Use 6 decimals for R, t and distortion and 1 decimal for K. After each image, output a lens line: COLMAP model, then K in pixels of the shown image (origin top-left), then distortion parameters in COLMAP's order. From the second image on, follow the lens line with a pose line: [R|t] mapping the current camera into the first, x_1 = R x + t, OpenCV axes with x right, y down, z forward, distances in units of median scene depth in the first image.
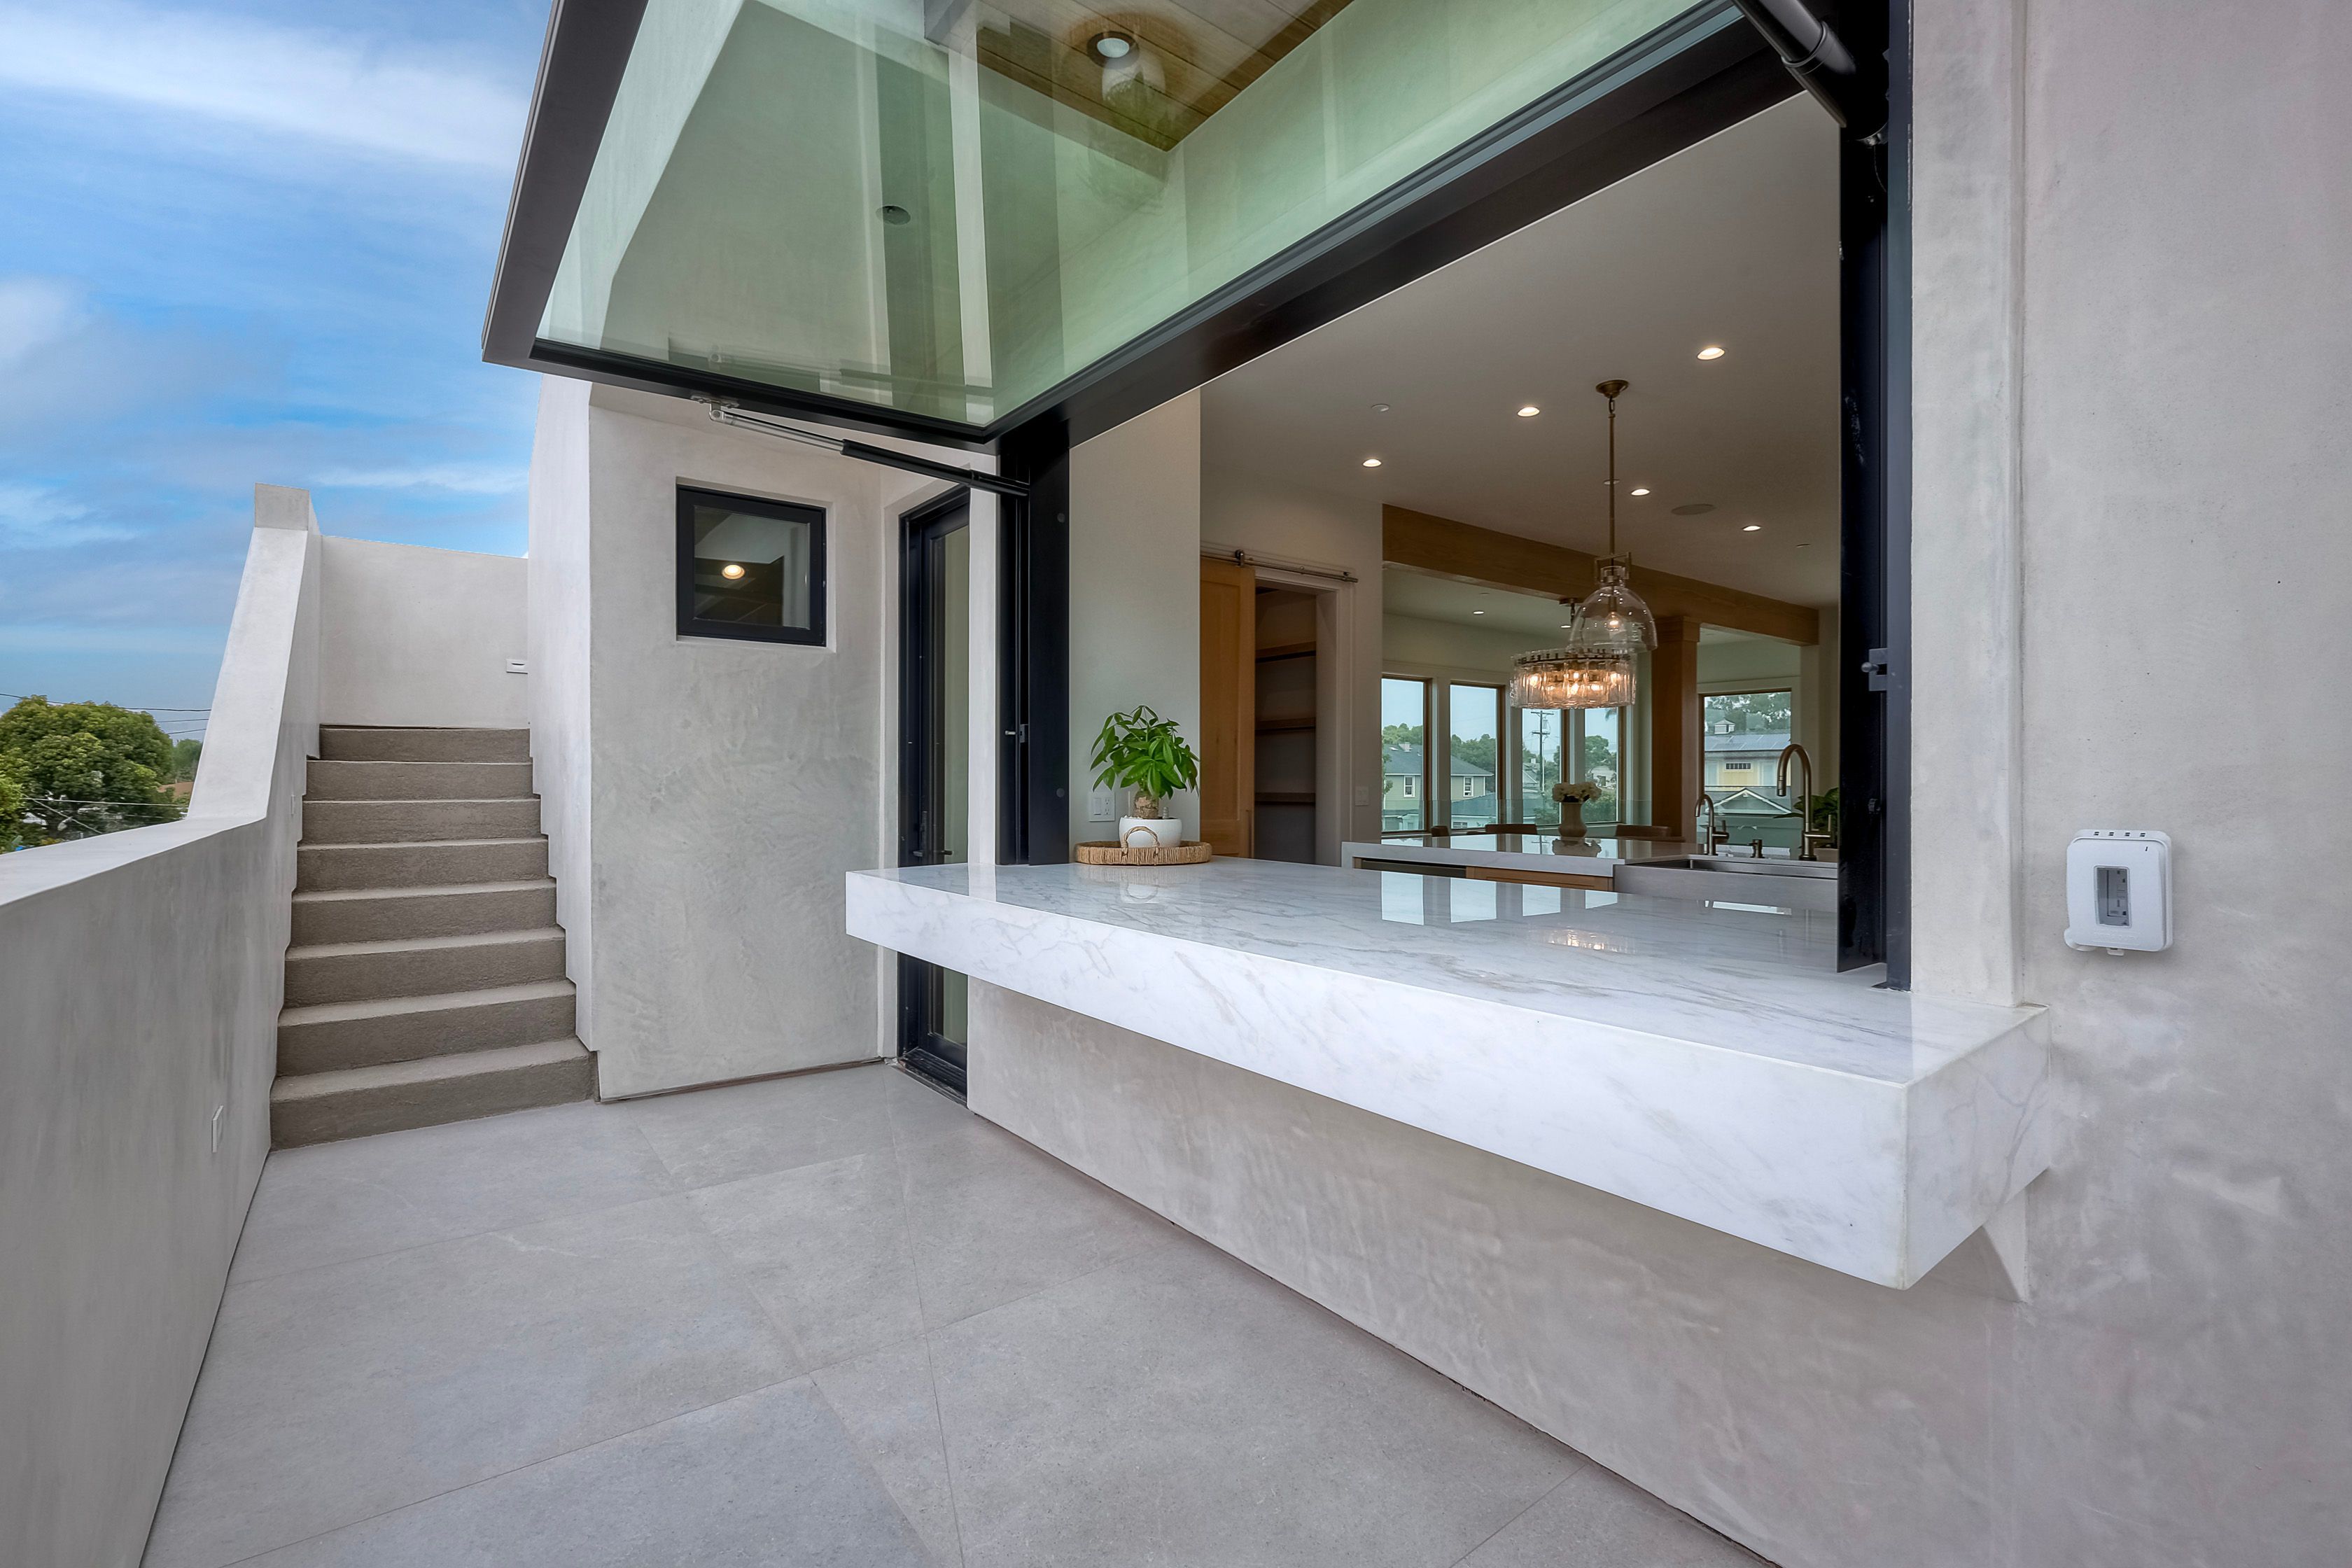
lens RADIAL K [[1023.6, 0, 1202.9], [0, 1023.6, 777.2], [0, 0, 1]] dist [0.001927, 0.000637]
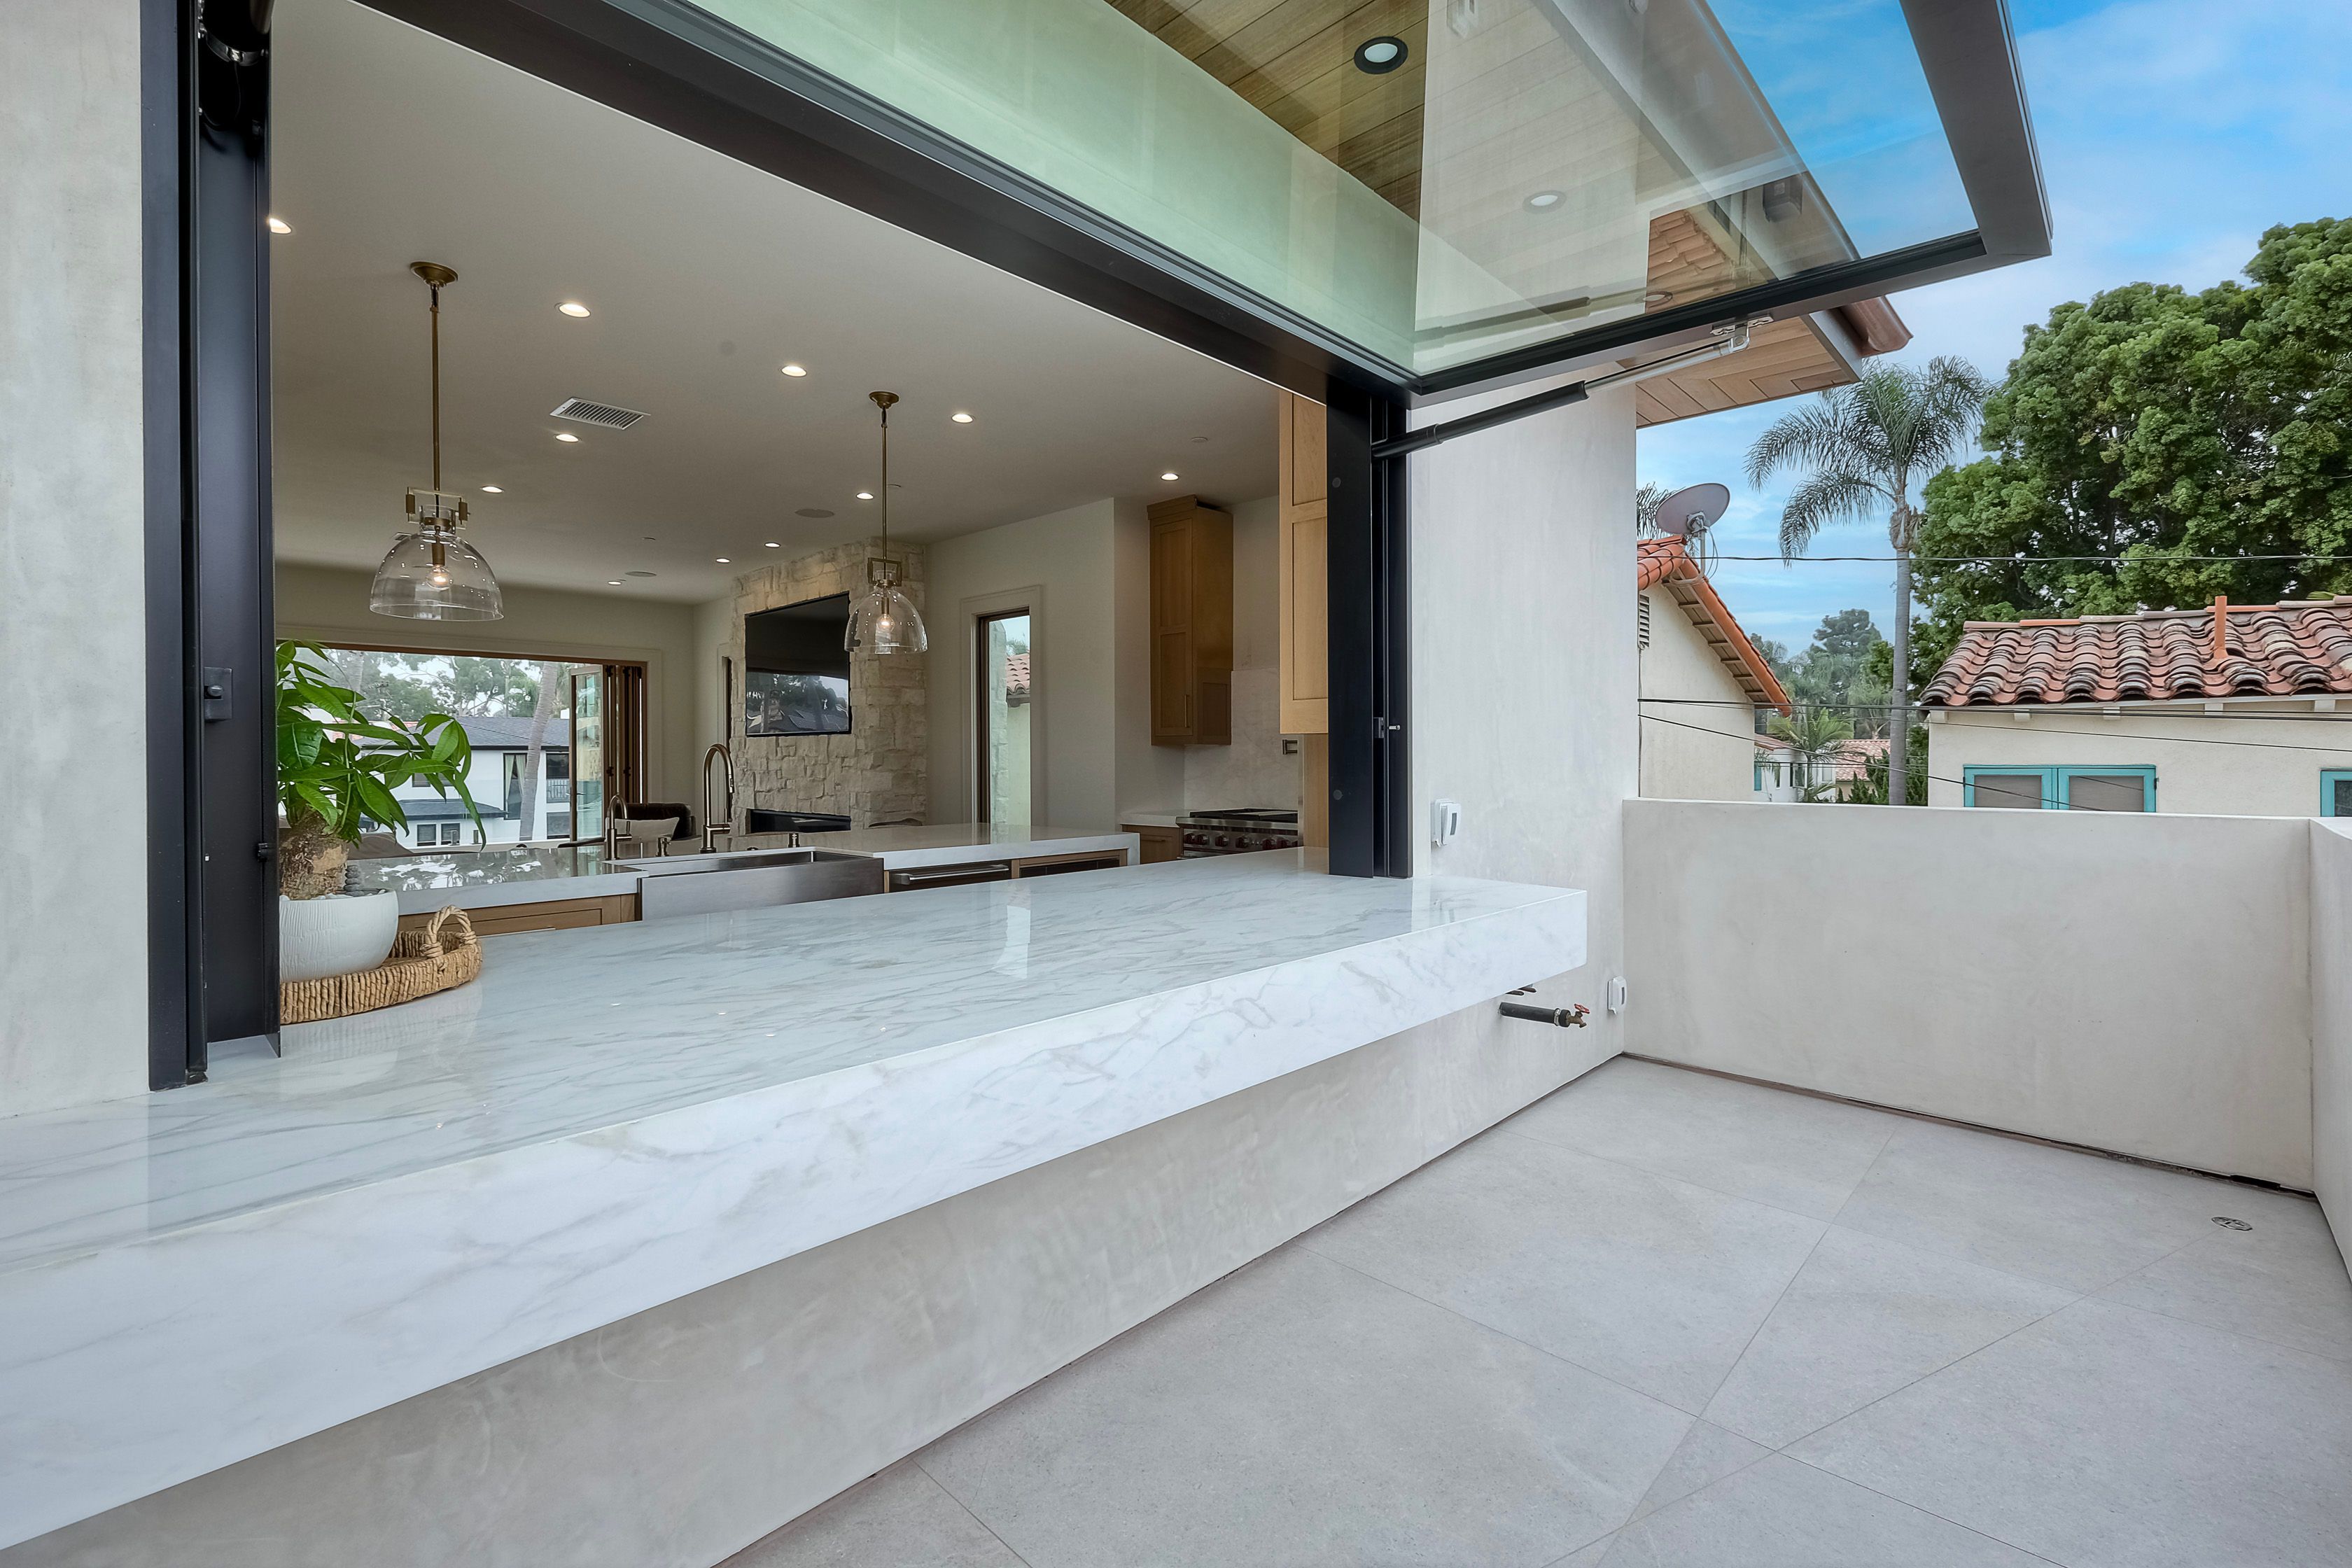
lens RADIAL K [[1032.6, 0, 1170.0], [0, 1032.6, 765.6], [0, 0, 1]] dist [0.000338, 0.000179]
pose [[-0.138096, -0.011118, 0.990356, -0.863325], [-0.002182, 0.999938, 0.010922, -0.031435], [-0.990416, -0.000653, -0.138112, 1.106187]]
